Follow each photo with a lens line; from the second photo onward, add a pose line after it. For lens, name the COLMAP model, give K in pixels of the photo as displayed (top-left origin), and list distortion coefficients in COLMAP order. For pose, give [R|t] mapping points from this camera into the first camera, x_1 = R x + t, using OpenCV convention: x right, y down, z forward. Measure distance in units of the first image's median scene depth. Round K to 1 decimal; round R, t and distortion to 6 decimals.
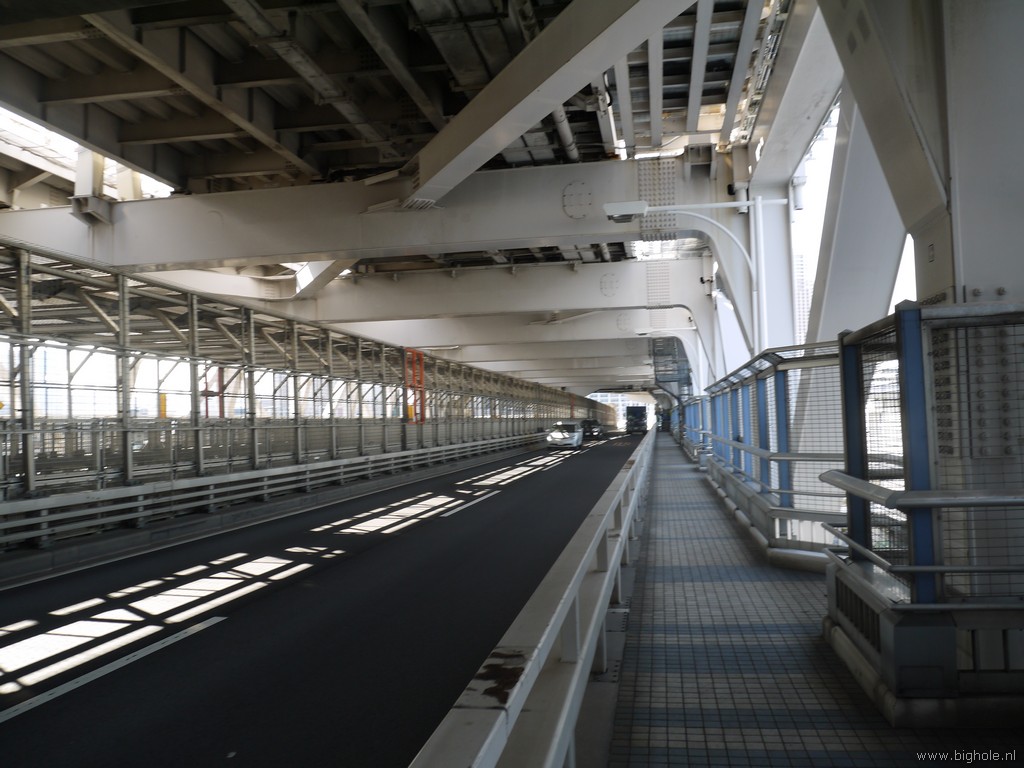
lens RADIAL K [[836.4, 0, 512.0], [0, 836.4, 384.0], [0, 0, 1]] dist [-0.054856, 0.023424]
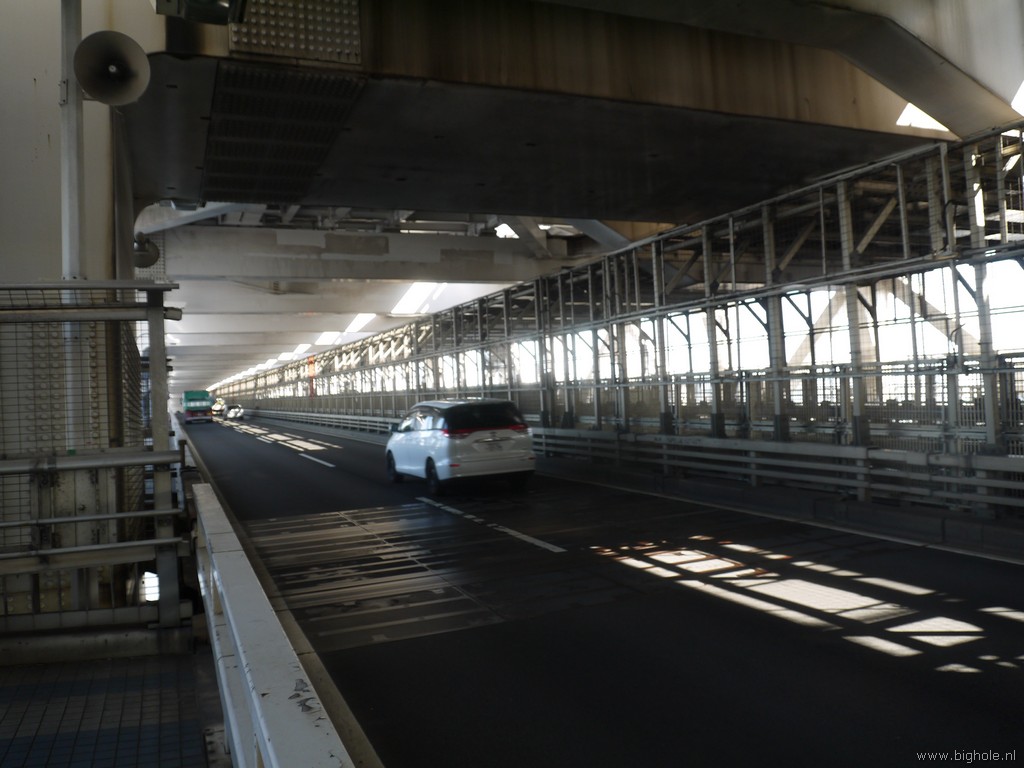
lens RADIAL K [[836.4, 0, 512.0], [0, 836.4, 384.0], [0, 0, 1]] dist [-0.049786, 0.010579]
pose [[-0.839849, 0.056055, -0.539918, 0.241466], [0.088084, 0.995544, -0.033657, 0.062507], [0.535626, -0.075825, -0.841044, 1.538008]]
